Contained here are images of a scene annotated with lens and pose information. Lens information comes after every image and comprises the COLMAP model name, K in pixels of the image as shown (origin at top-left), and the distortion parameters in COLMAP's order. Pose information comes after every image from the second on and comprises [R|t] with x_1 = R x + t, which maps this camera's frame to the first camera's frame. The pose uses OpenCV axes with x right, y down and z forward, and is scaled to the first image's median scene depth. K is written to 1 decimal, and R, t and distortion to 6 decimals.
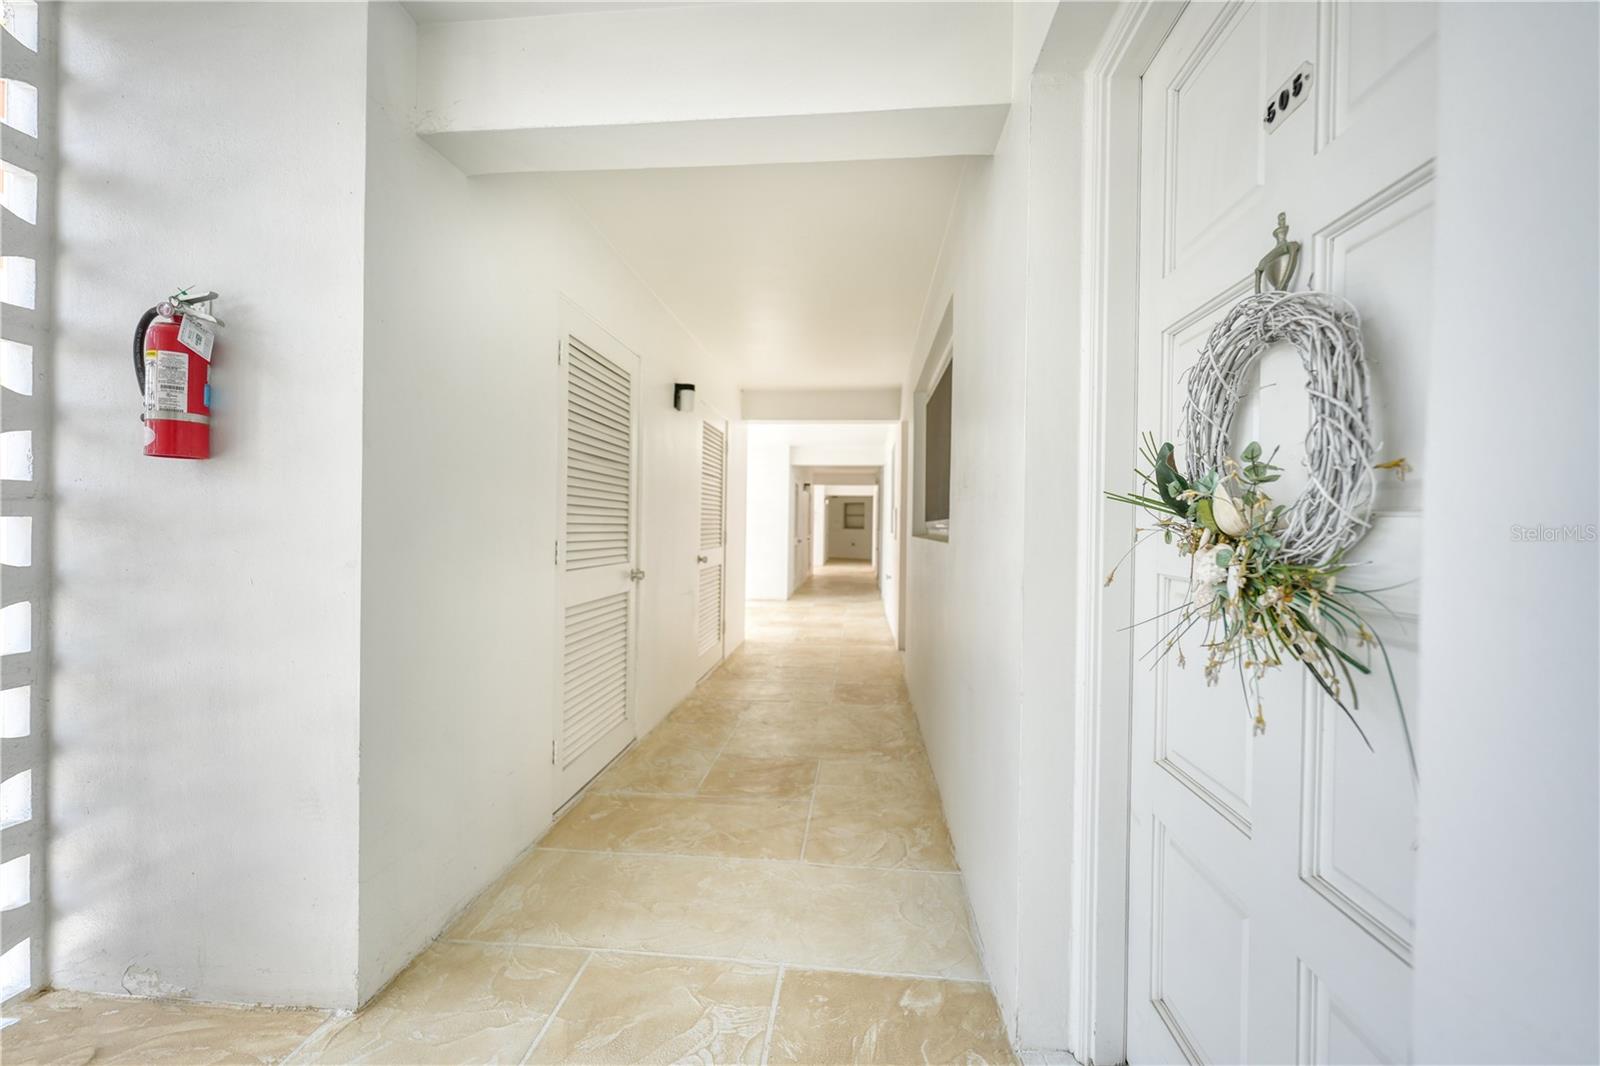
lens RADIAL K [[644.9, 0, 795.3], [0, 644.9, 528.9], [0, 0, 1]] dist [-0.001907, 0.000571]
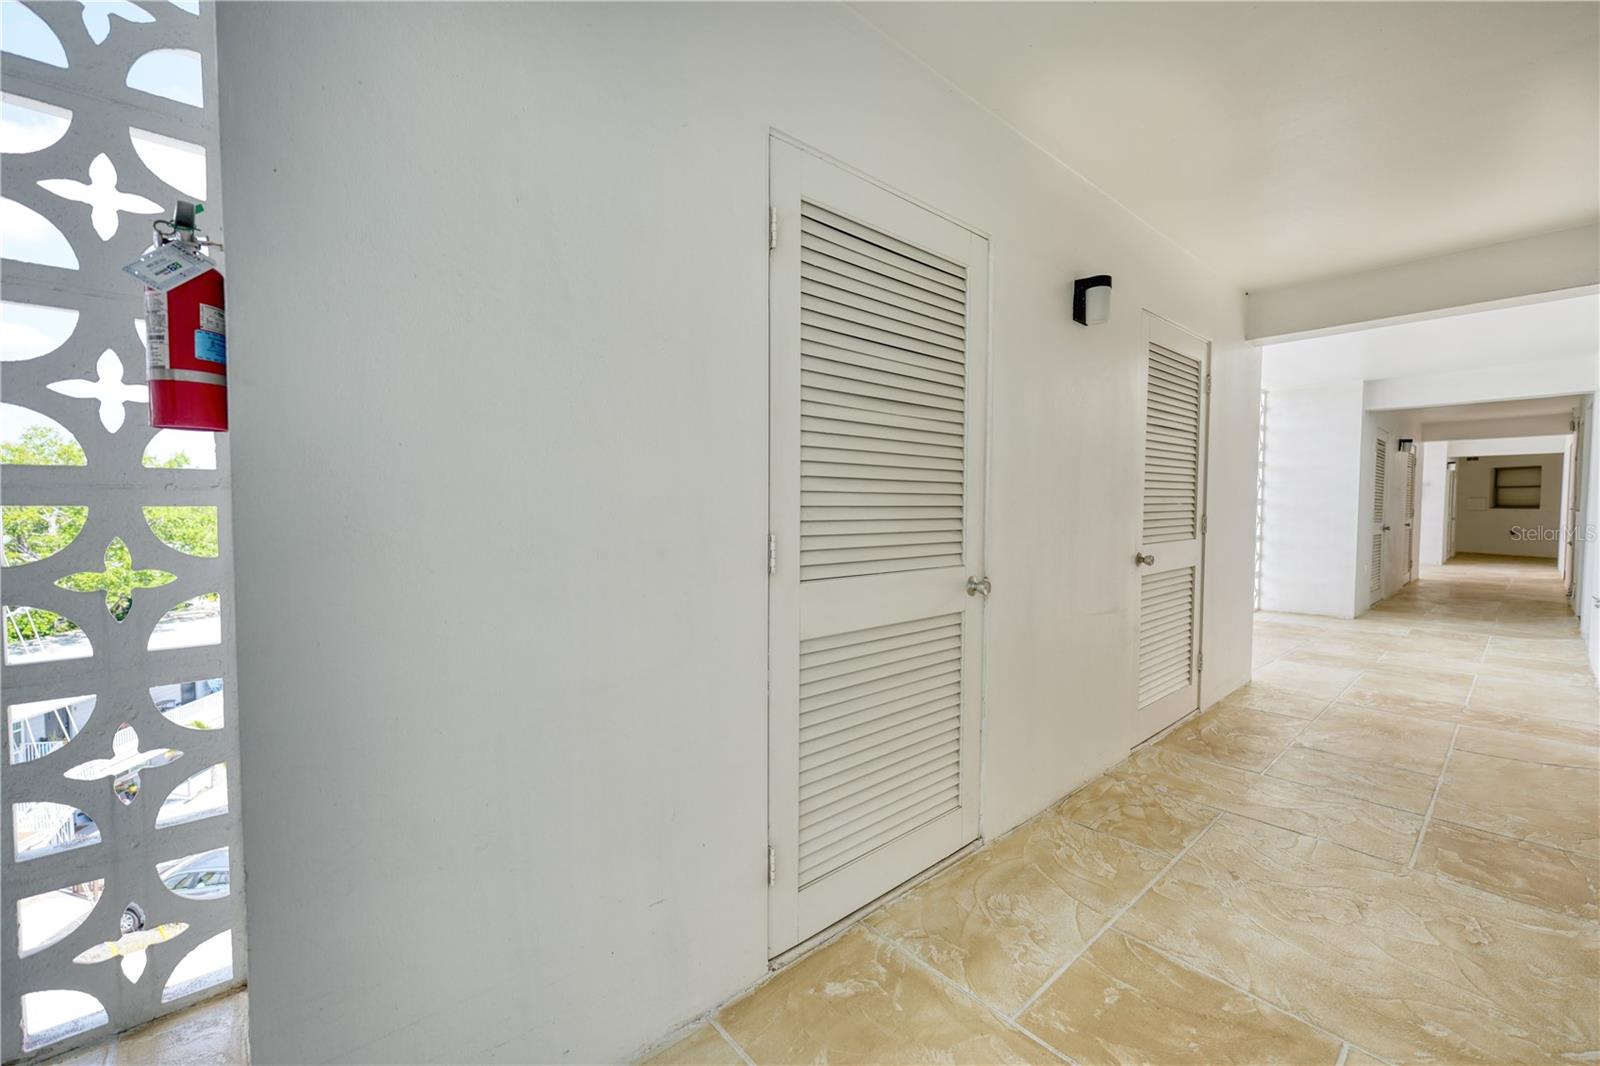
lens RADIAL K [[644.9, 0, 795.3], [0, 644.9, 528.9], [0, 0, 1]] dist [-0.001907, 0.000571]
pose [[0.729833, 0.014638, -0.683469, 0.046149], [0.004994, 0.999630, 0.026741, -0.002350], [0.683608, -0.022929, 0.729489, 0.346438]]
